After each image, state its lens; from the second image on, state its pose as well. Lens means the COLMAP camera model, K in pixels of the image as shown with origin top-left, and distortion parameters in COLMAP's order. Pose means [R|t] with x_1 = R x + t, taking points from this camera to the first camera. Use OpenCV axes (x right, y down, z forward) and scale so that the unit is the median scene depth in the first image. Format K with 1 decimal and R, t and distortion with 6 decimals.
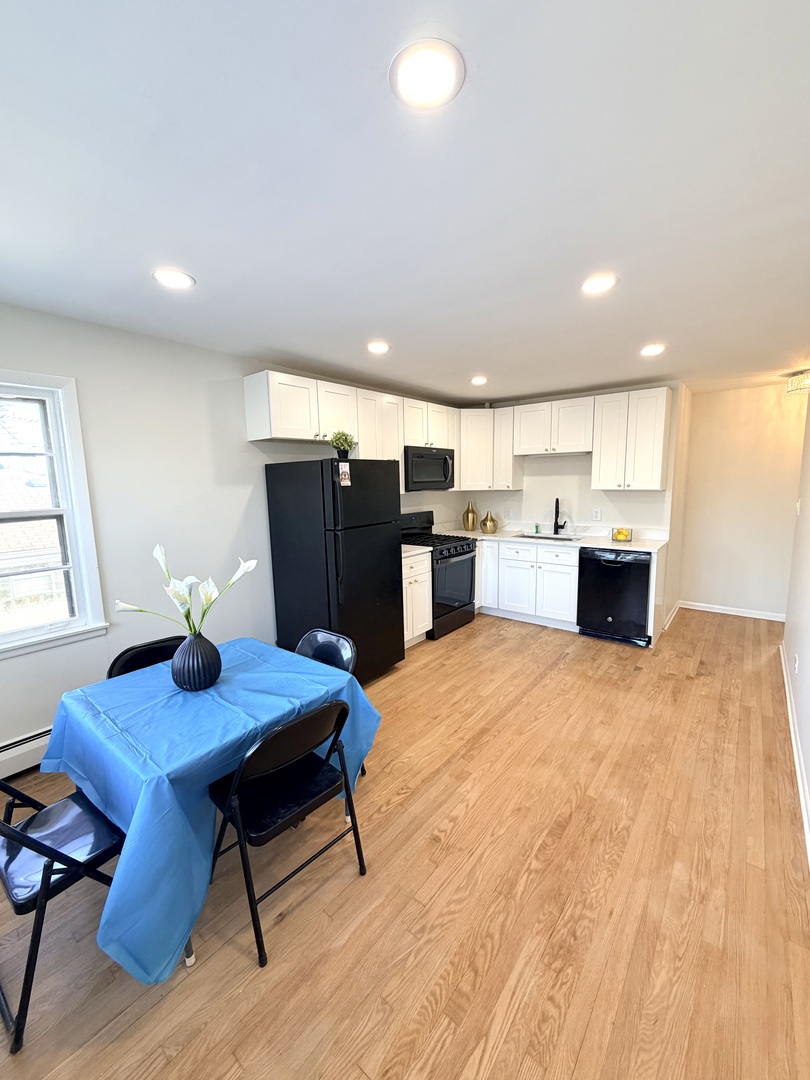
lens RADIAL K [[433.0, 0, 404.5], [0, 433.0, 538.5], [0, 0, 1]] dist [-0.002065, -0.000262]
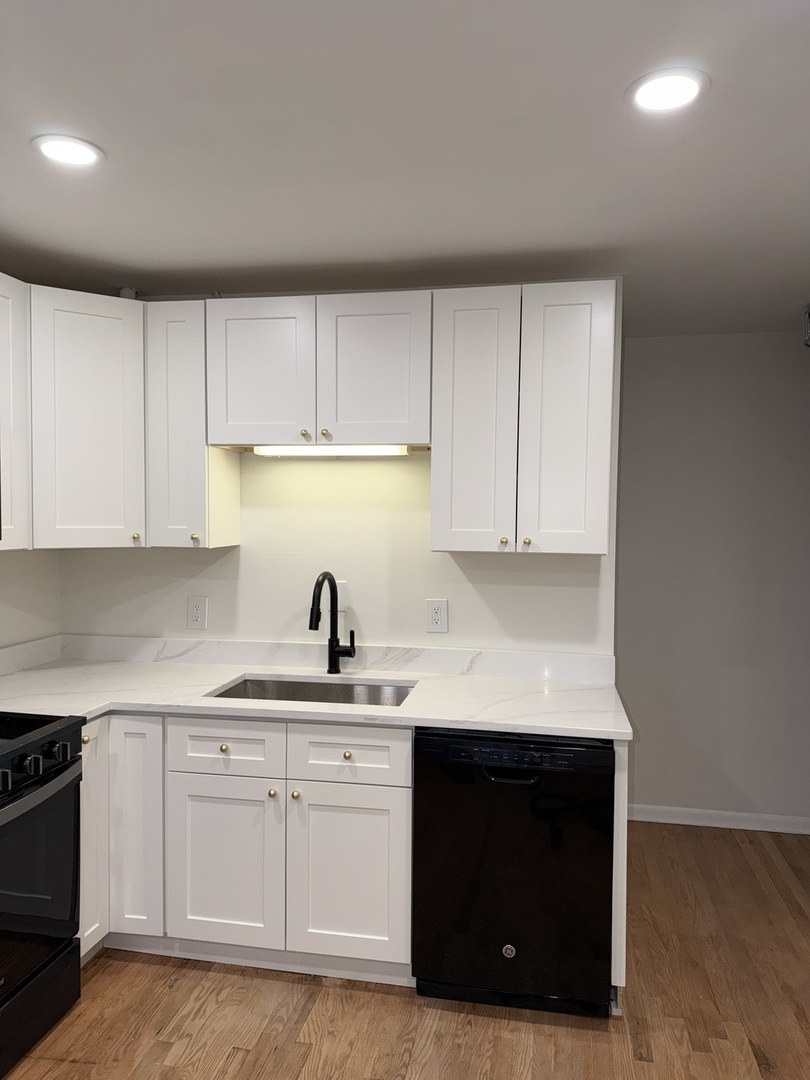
lens RADIAL K [[741.1, 0, 407.1], [0, 741.1, 543.6], [0, 0, 1]] dist [0.099539, -0.119952]
pose [[0.884167, 0.004015, 0.467154, 0.136920], [0.040365, 0.995567, -0.084953, -0.072022], [-0.465424, 0.093969, 0.880085, 0.497481]]
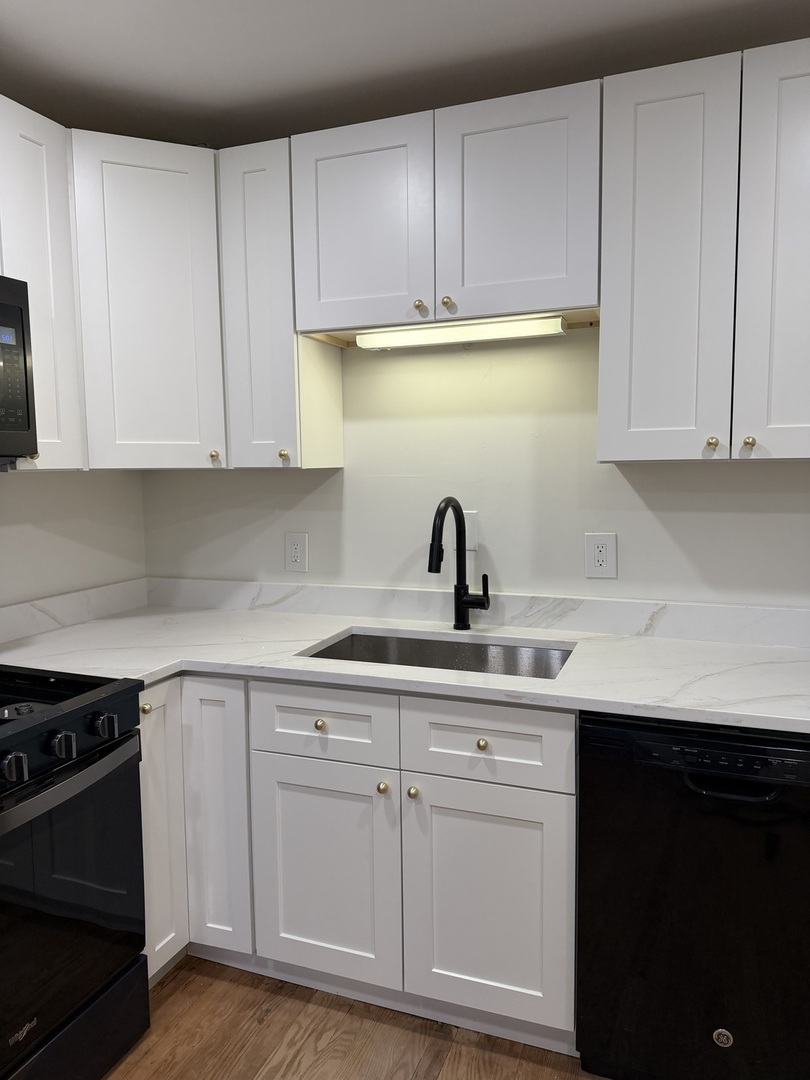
lens RADIAL K [[741.1, 0, 407.1], [0, 741.1, 543.6], [0, 0, 1]] dist [0.099539, -0.119952]
pose [[0.951028, -0.027510, 0.307879, 0.203143], [0.037716, 0.998917, -0.027246, -0.061599], [-0.306796, 0.037524, 0.951035, 0.658808]]
